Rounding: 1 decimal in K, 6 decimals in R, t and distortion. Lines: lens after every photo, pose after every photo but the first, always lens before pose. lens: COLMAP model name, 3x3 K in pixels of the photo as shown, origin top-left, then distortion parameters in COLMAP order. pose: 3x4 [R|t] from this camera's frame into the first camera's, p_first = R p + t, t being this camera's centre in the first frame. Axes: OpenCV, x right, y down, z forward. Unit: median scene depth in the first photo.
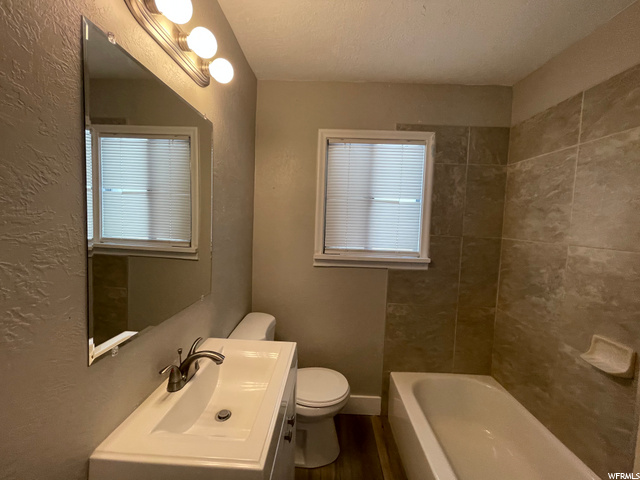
lens RADIAL K [[261.5, 0, 320.6], [0, 261.5, 237.1], [0, 0, 1]] dist [-0.003924, 0.001018]
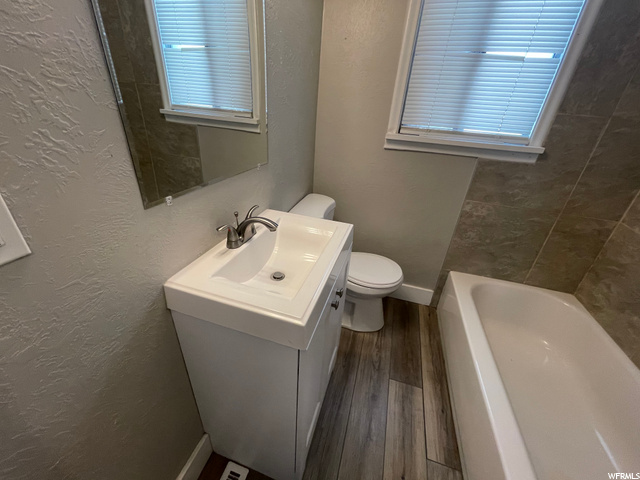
lens RADIAL K [[261.5, 0, 319.8], [0, 261.5, 240.0], [0, 0, 1]] dist [-0.003924, 0.001018]
pose [[0.963966, 0.146394, -0.222123, 0.006191], [-0.045910, 0.913987, 0.403138, 0.058193], [0.262035, -0.378413, 0.887773, 0.081792]]
